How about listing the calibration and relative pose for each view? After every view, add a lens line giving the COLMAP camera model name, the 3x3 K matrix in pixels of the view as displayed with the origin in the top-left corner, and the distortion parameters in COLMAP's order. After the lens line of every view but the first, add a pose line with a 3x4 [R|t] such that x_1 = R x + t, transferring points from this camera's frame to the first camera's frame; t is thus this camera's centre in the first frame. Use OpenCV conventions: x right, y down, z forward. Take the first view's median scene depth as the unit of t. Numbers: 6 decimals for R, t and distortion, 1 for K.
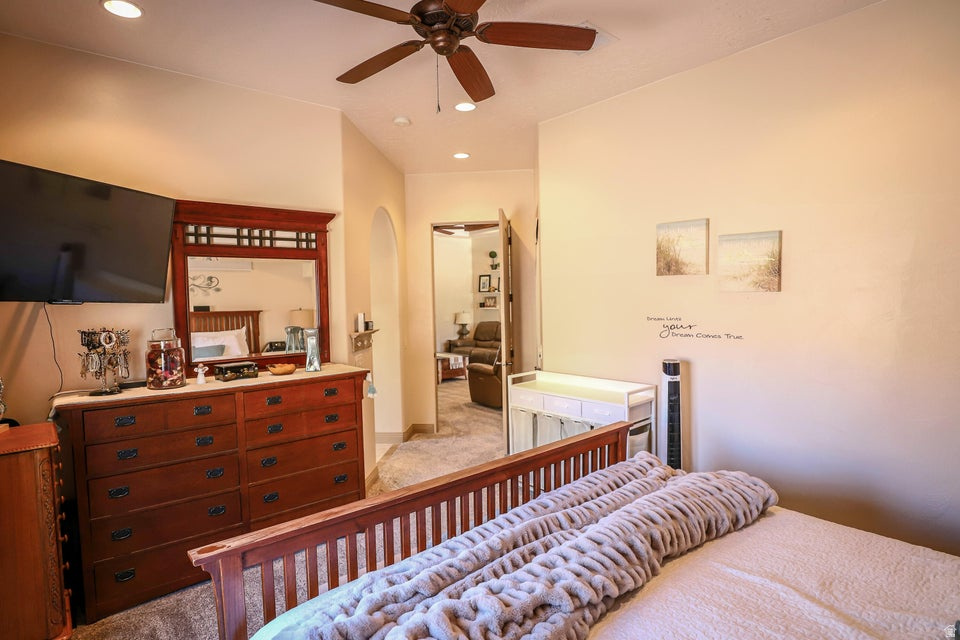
lens RADIAL K [[514.6, 0, 480.0], [0, 514.6, 320.0], [0, 0, 1]] dist [-0.064210, 0.000381]
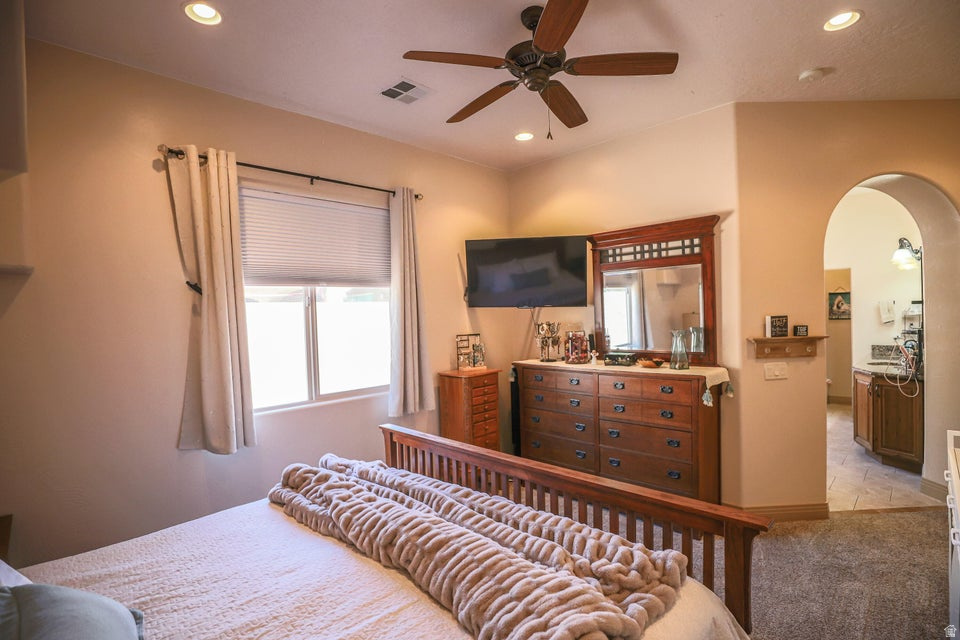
lens RADIAL K [[467.4, 0, 480.0], [0, 467.4, 320.0], [0, 0, 1]] dist [-0.025281, 0.001446]
pose [[0.072120, 0.033262, -0.996841, 0.631773], [-0.010825, 0.999411, 0.032564, -0.031652], [0.997337, 0.008442, 0.072438, 0.524156]]
